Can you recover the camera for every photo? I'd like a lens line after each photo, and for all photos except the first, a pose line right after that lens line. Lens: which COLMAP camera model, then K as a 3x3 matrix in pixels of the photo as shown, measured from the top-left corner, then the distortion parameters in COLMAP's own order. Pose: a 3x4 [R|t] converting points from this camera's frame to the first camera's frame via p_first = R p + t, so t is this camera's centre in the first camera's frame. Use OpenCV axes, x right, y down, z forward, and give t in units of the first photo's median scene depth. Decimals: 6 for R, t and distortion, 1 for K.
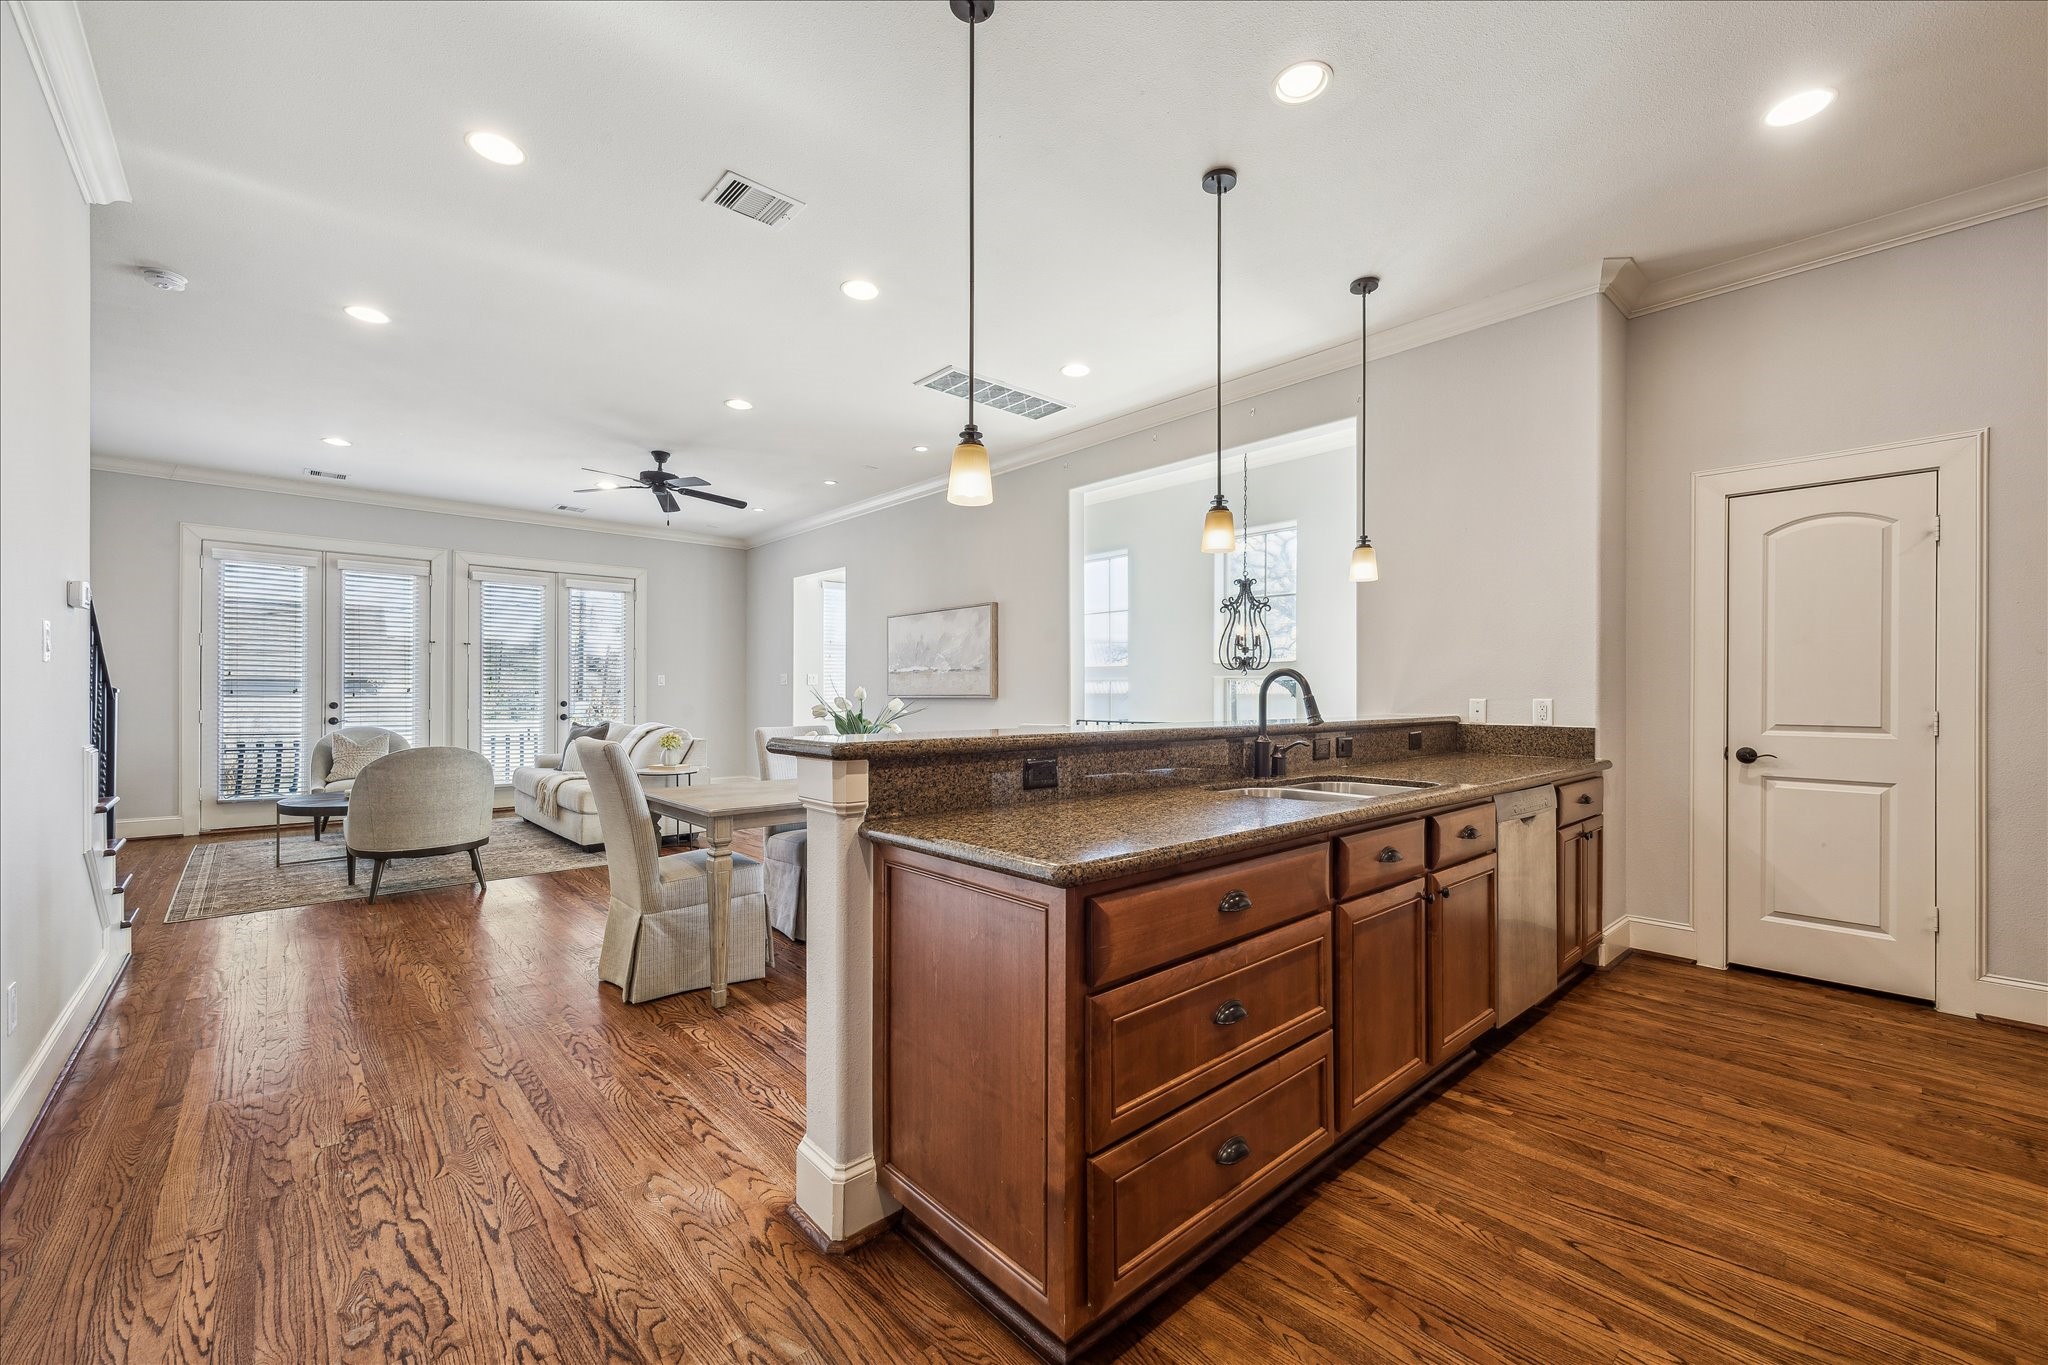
lens RADIAL K [[790.9, 0, 1024.6], [0, 790.9, 692.5], [0, 0, 1]] dist [-0.008496, -0.000293]
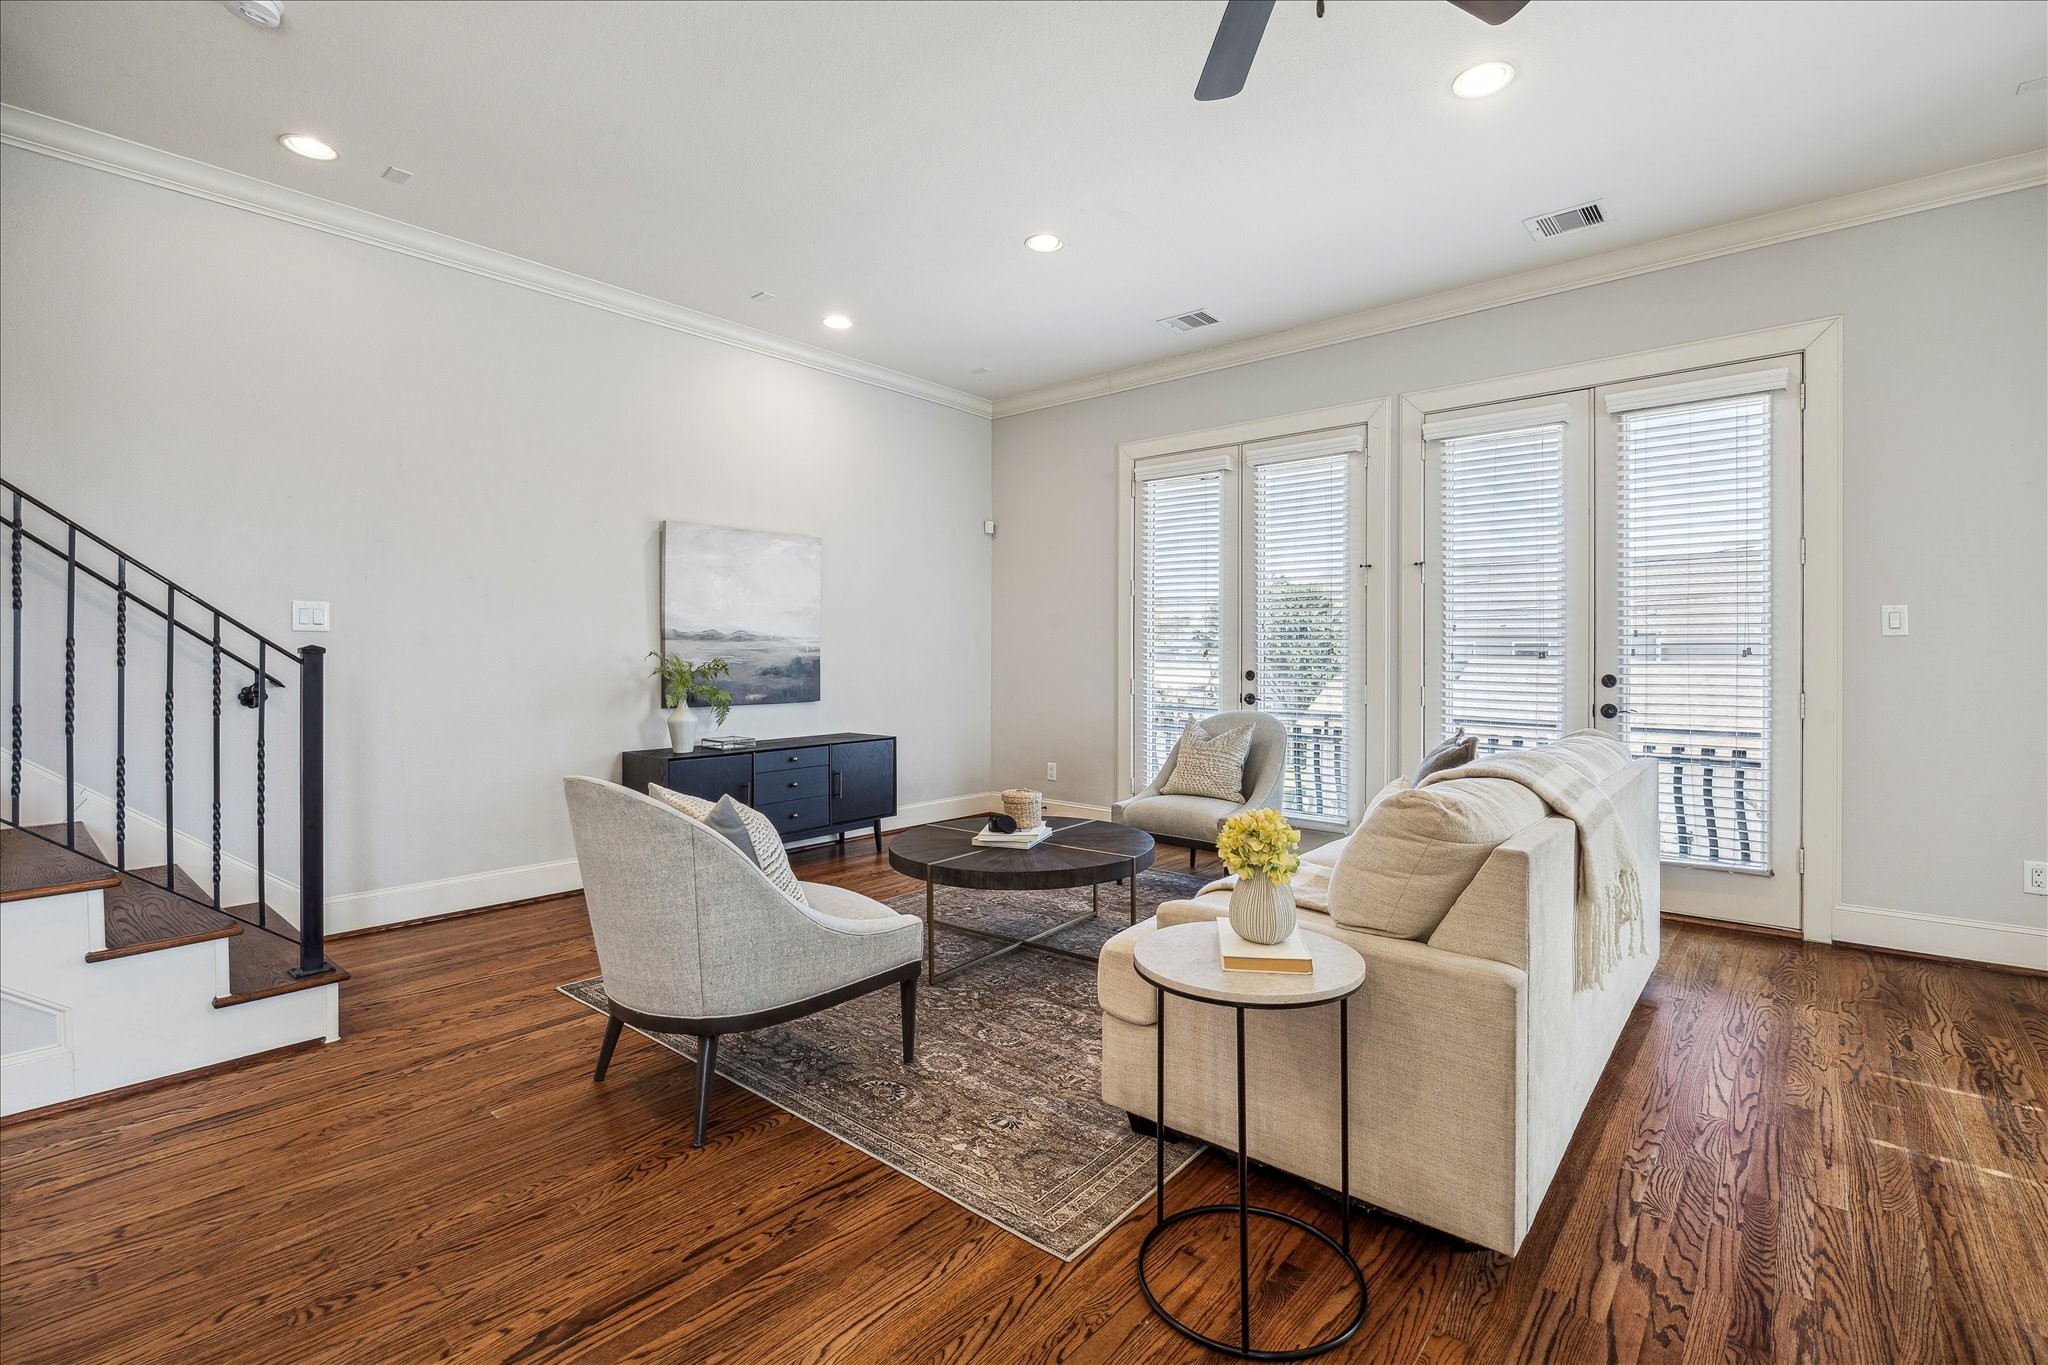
lens RADIAL K [[910.8, 0, 1037.6], [0, 910.8, 666.3], [0, 0, 1]] dist [-0.021314, -0.000363]
pose [[0.110788, 0.005976, -0.993826, -0.313799], [0.001868, 0.999979, 0.006221, 0.007493], [0.993842, -0.002546, 0.110774, 1.648597]]
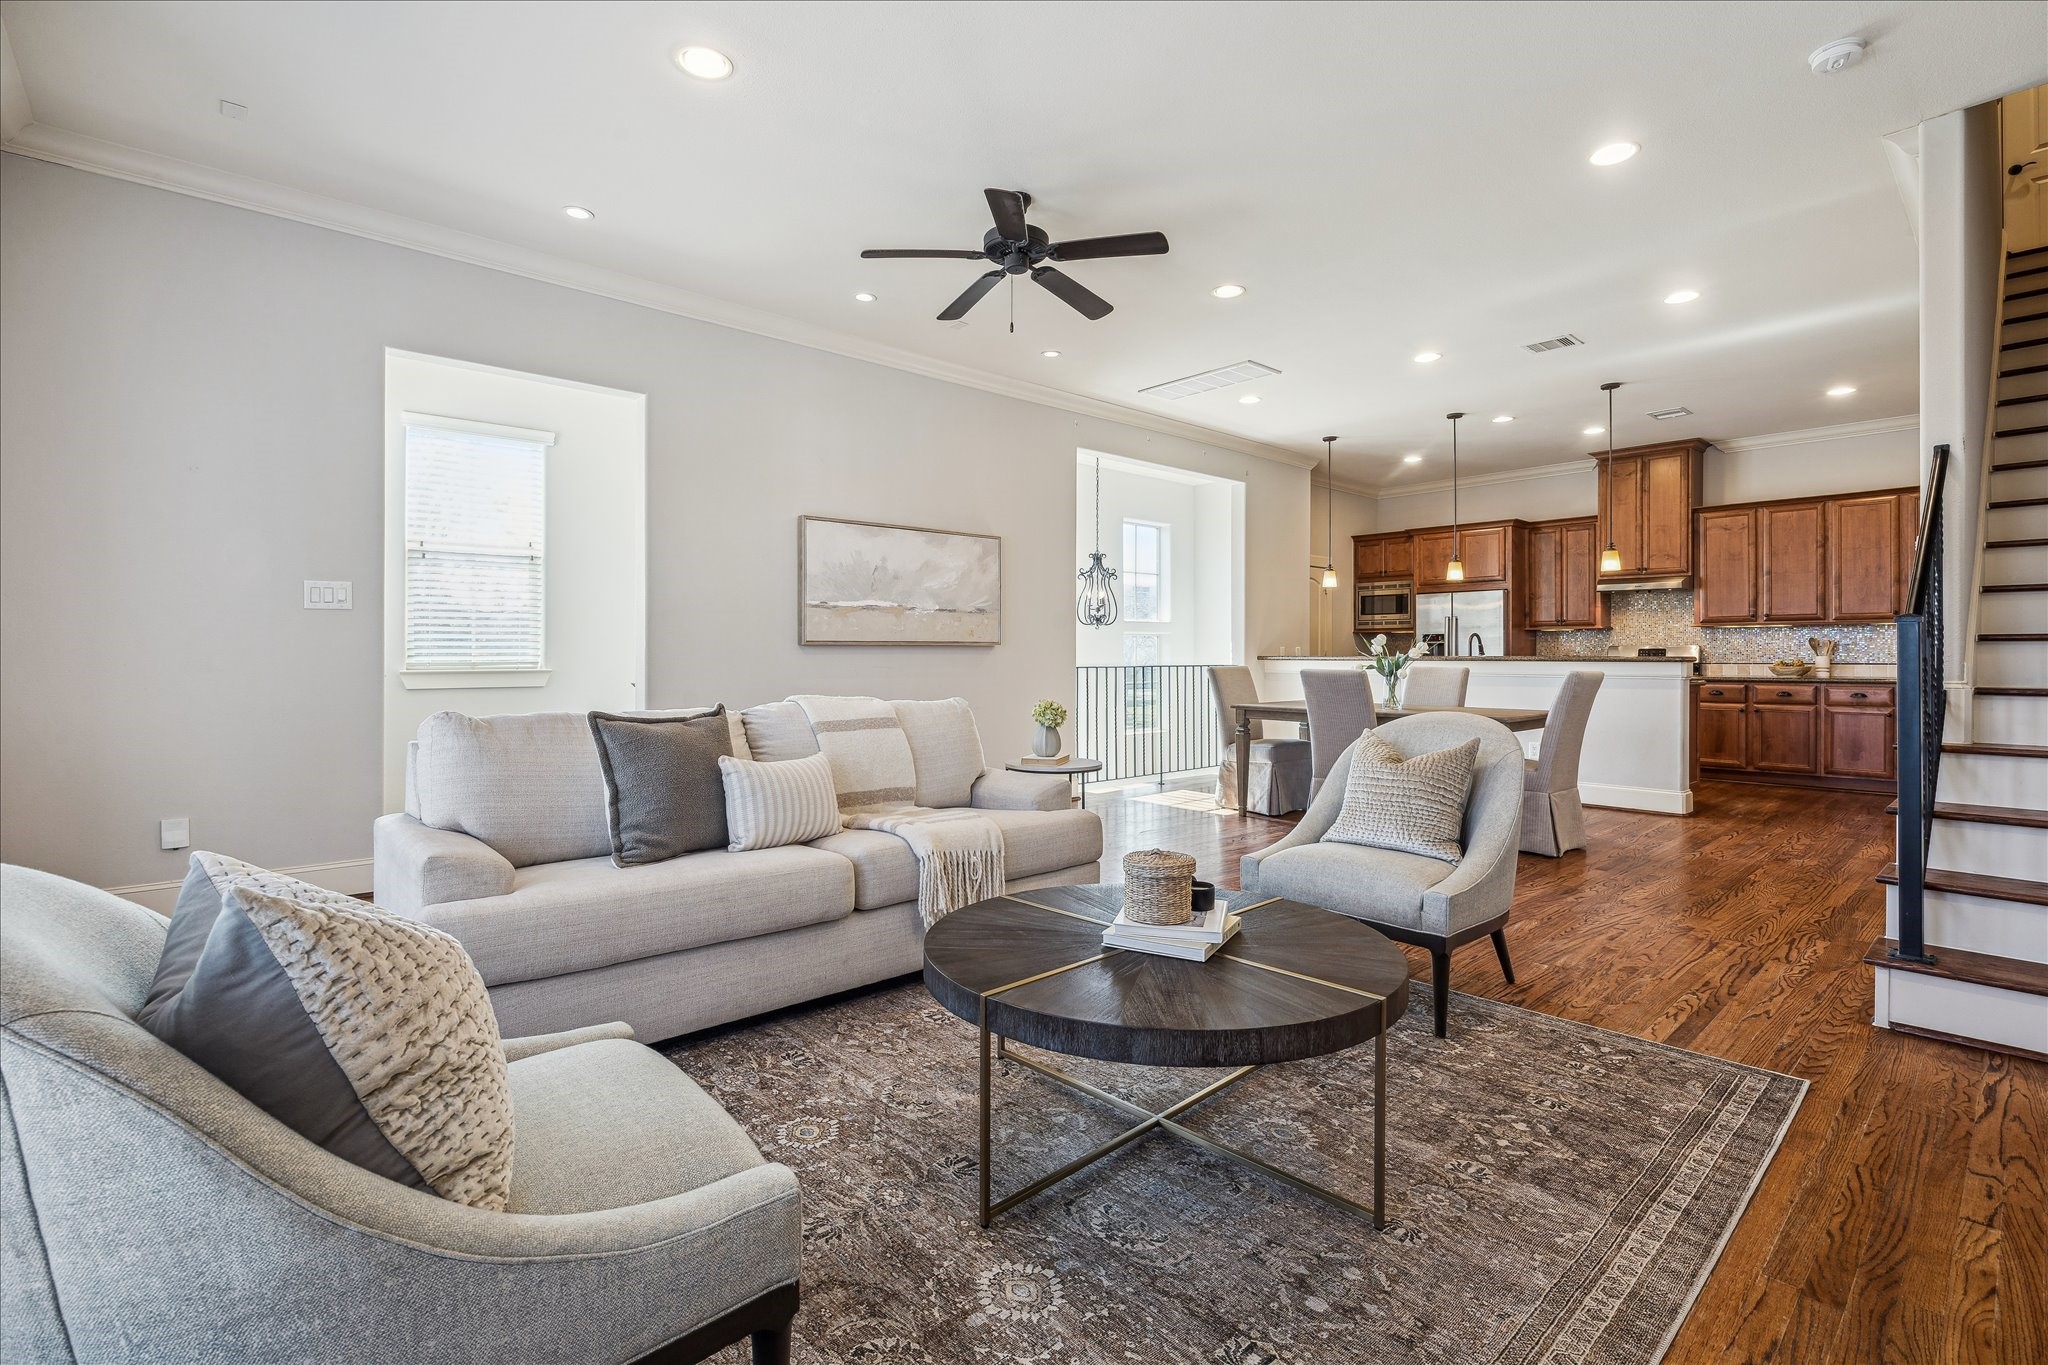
lens RADIAL K [[927.4, 0, 1045.7], [0, 927.4, 651.4], [0, 0, 1]] dist [-0.009194, 0.001072]
pose [[0.025417, 0.001827, 0.999675, -2.107630], [-0.002900, 0.999994, -0.001754, 0.029032], [-0.999673, -0.002855, 0.025423, 1.818164]]
